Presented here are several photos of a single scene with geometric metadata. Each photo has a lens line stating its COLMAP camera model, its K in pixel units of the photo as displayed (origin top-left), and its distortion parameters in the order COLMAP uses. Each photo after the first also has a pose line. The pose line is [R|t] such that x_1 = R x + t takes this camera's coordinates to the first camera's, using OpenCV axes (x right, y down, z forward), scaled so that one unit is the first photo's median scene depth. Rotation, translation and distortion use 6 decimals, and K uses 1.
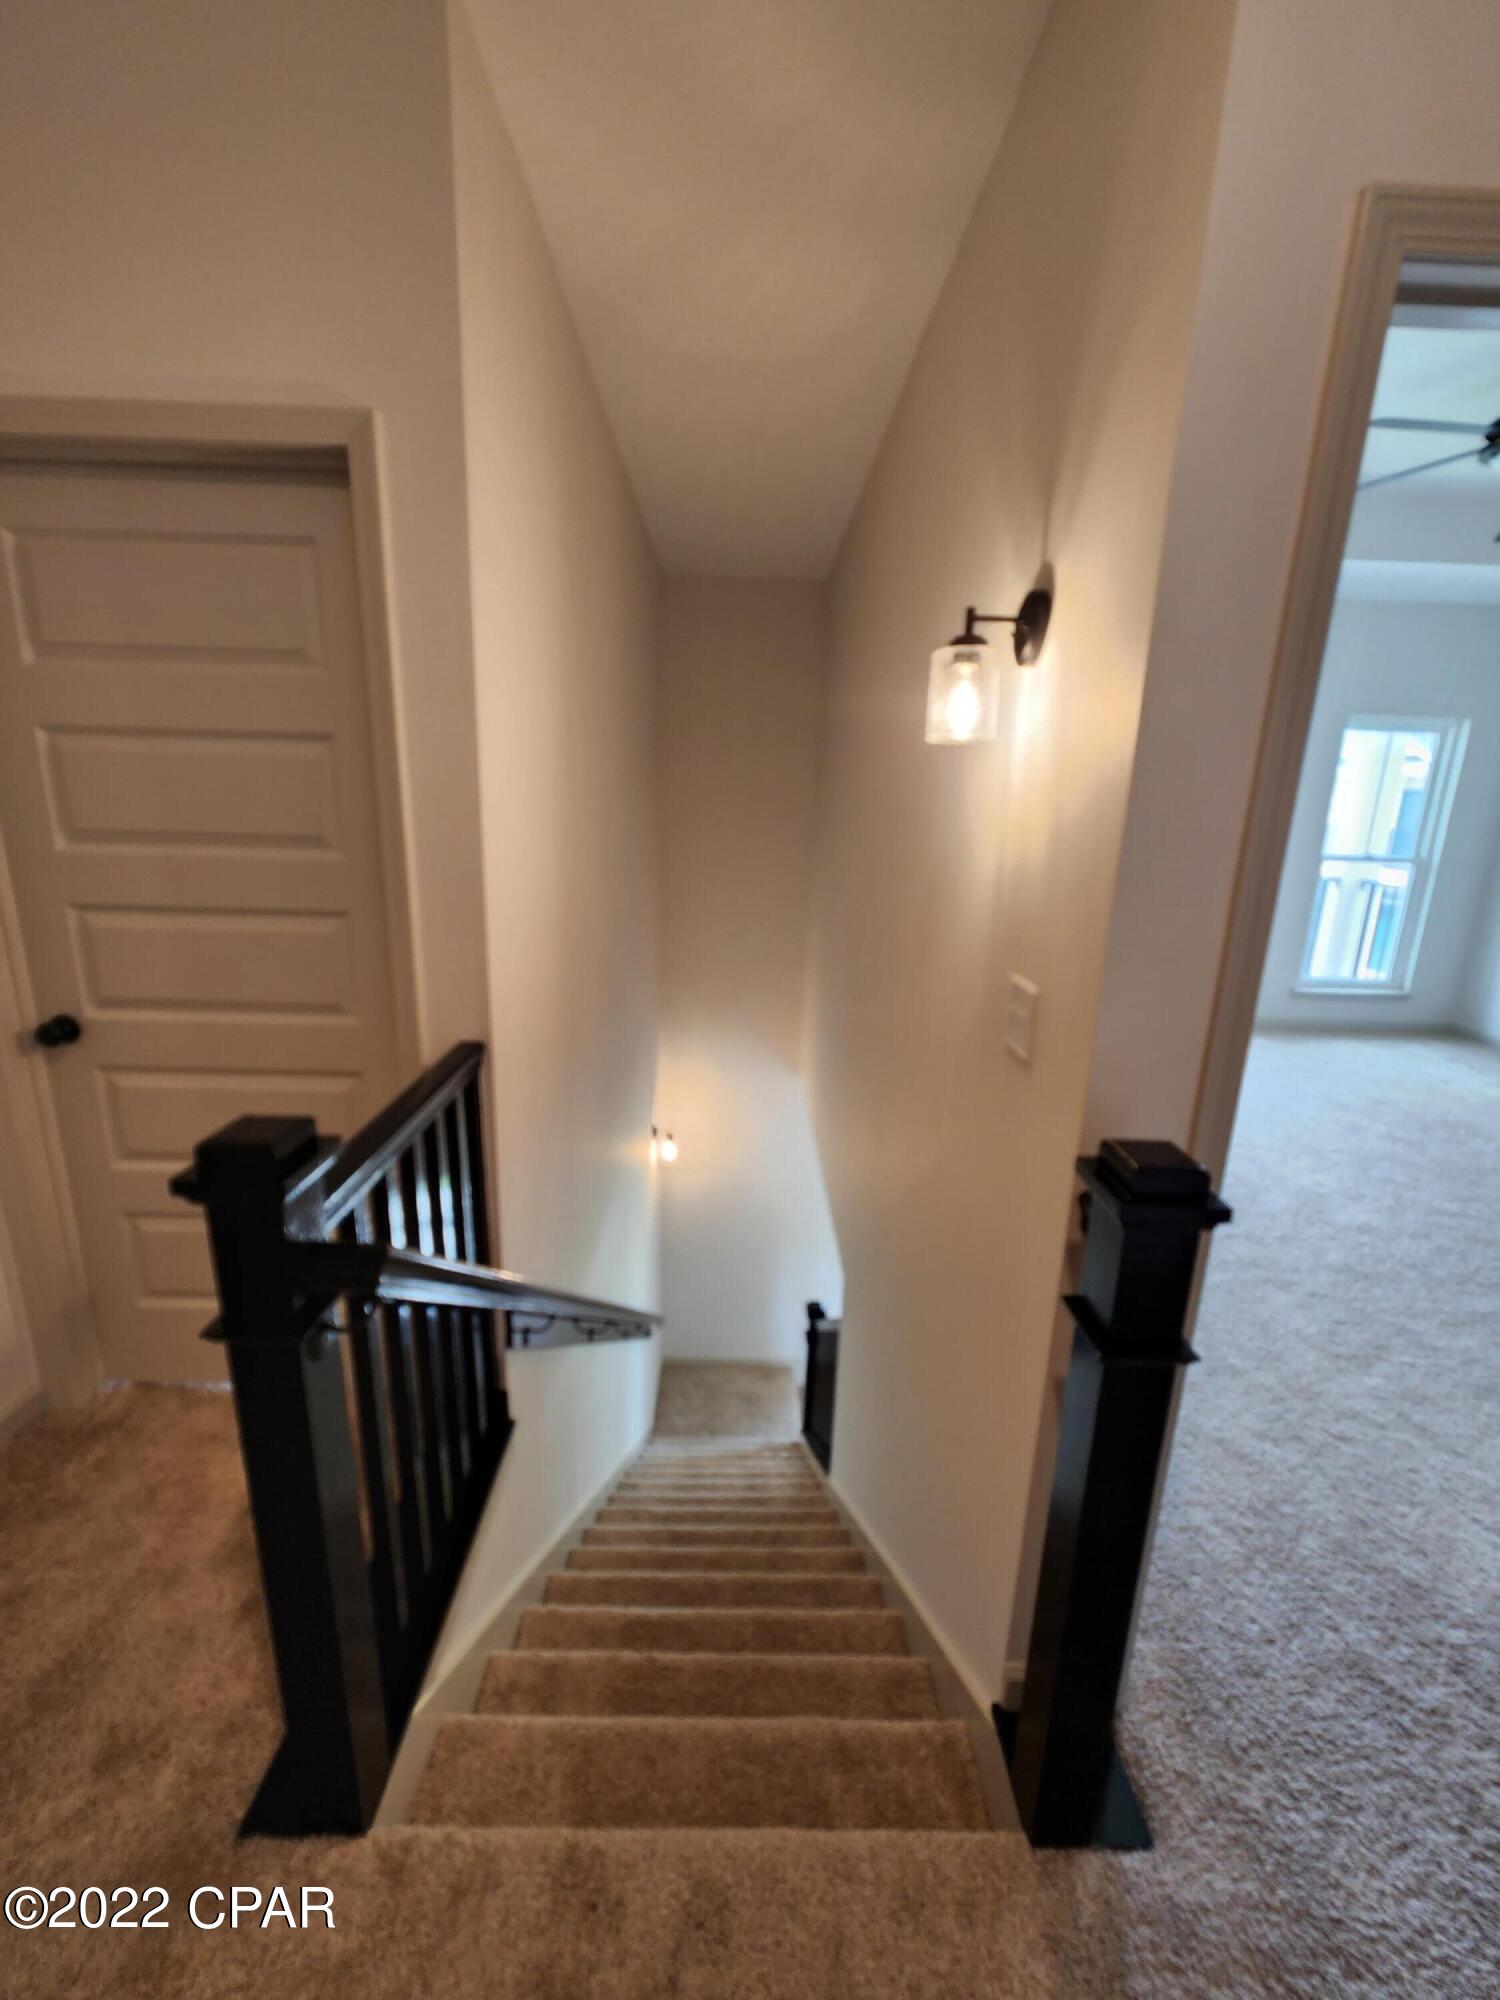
lens RADIAL K [[811.7, 0, 758.4], [0, 811.7, 994.3], [0, 0, 1]] dist [-0.010235, -0.000055]
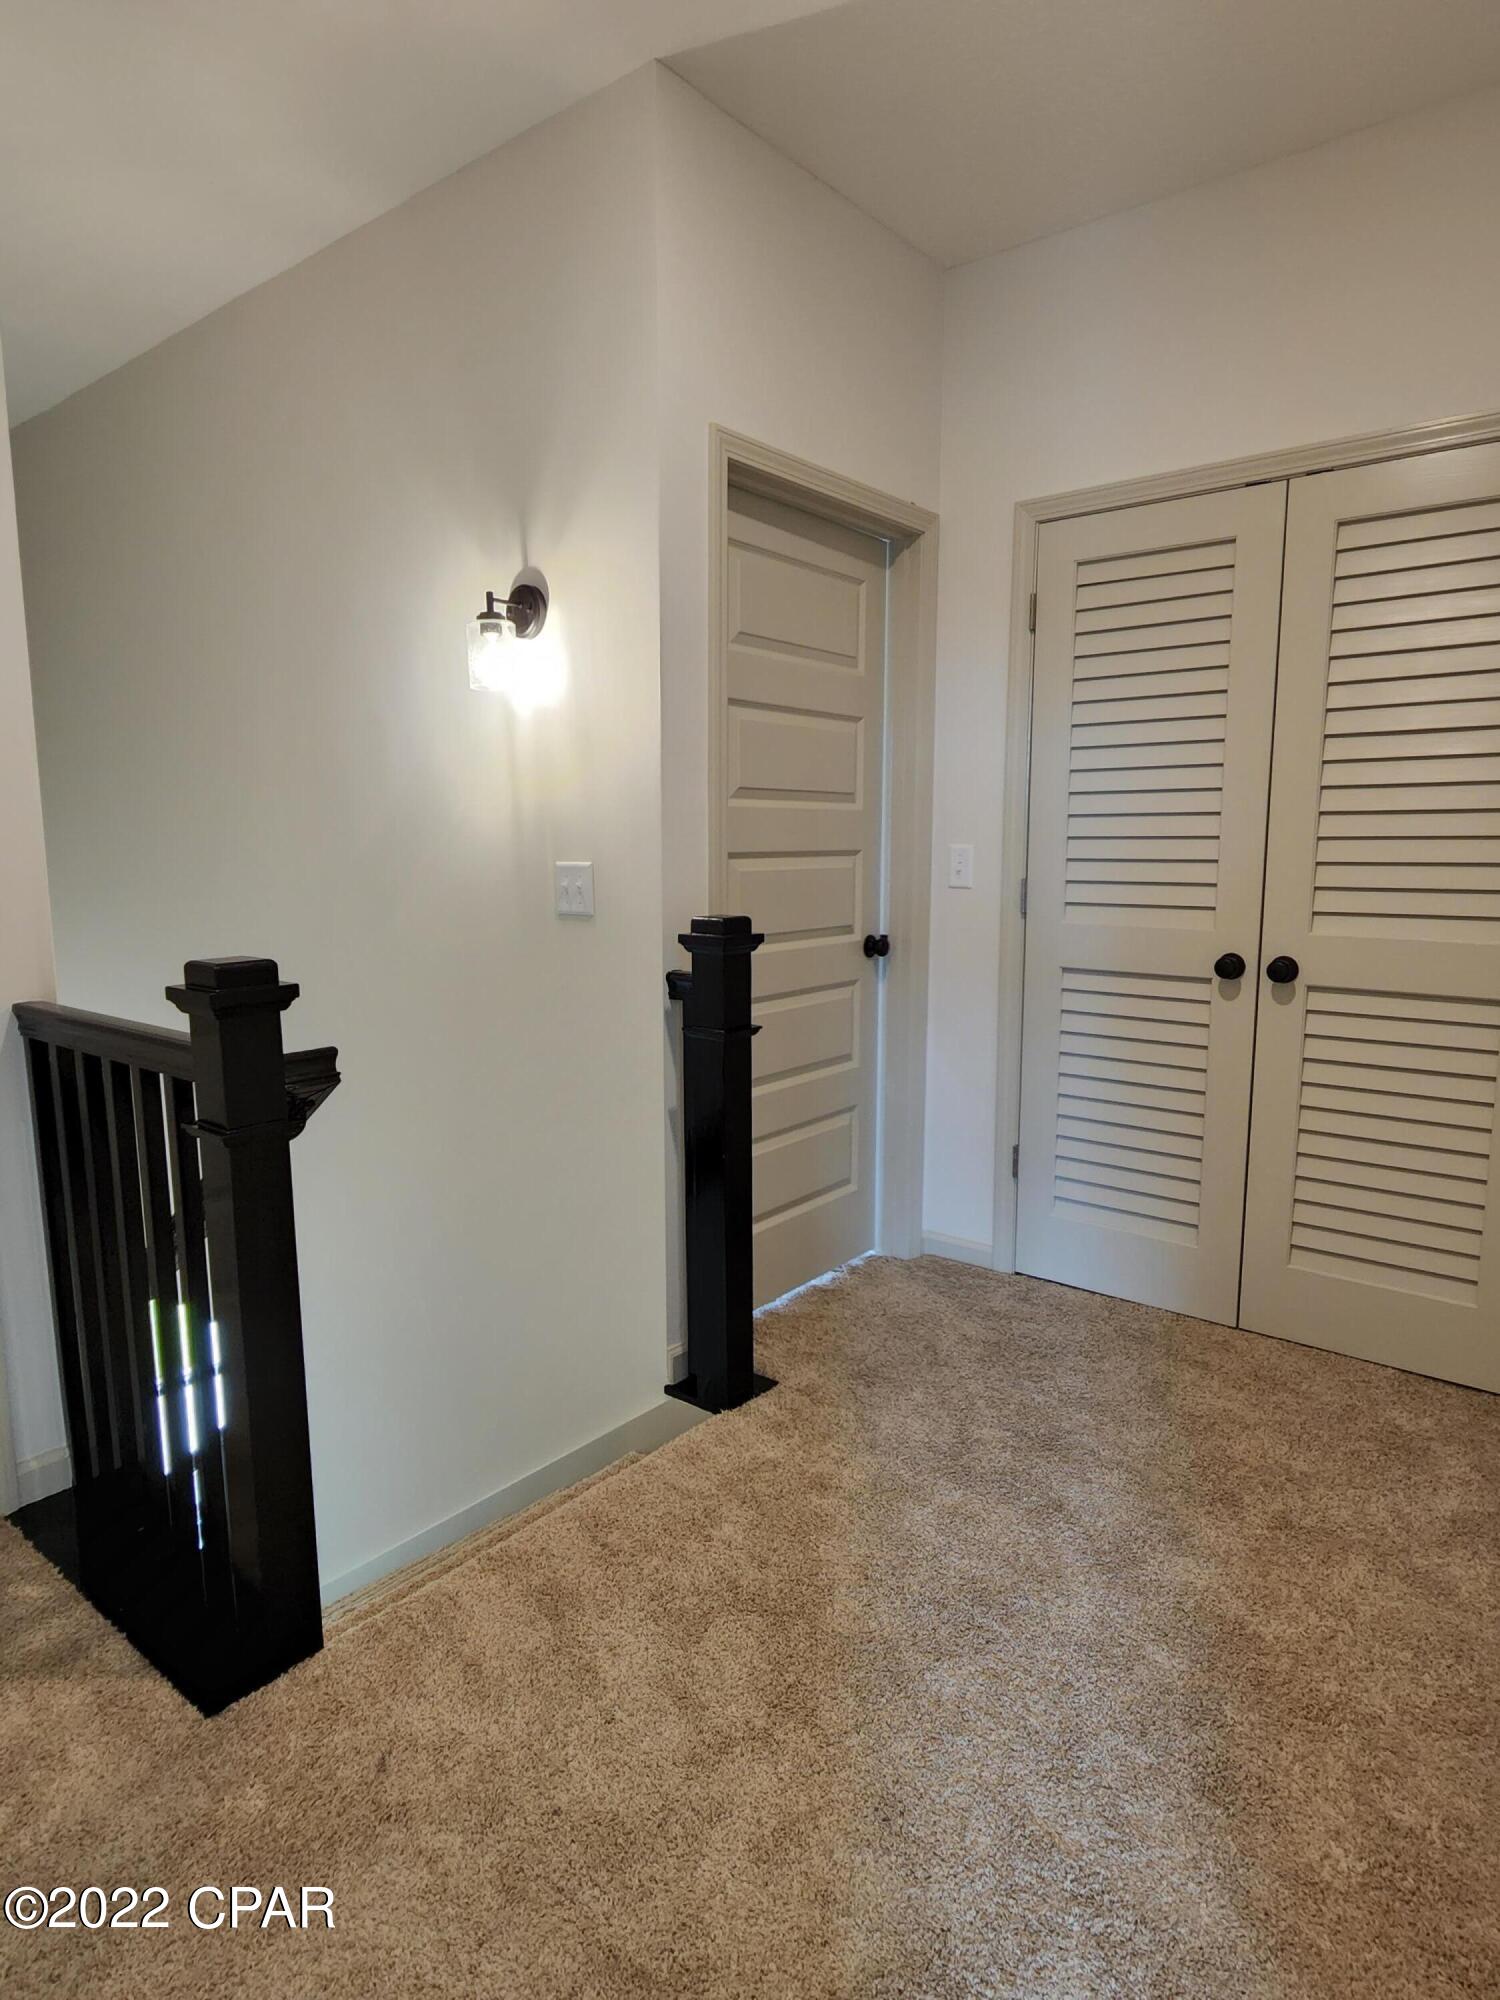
lens RADIAL K [[1321.3, 0, 750.0], [0, 1321.3, 1000.0], [0, 0, 1]] dist [0.000723, -0.005745]
pose [[0.651619, -0.160656, 0.741338, -1.188523], [0.209015, 0.977508, 0.028117, 0.215966], [-0.729181, 0.136630, 0.670543, -0.701547]]
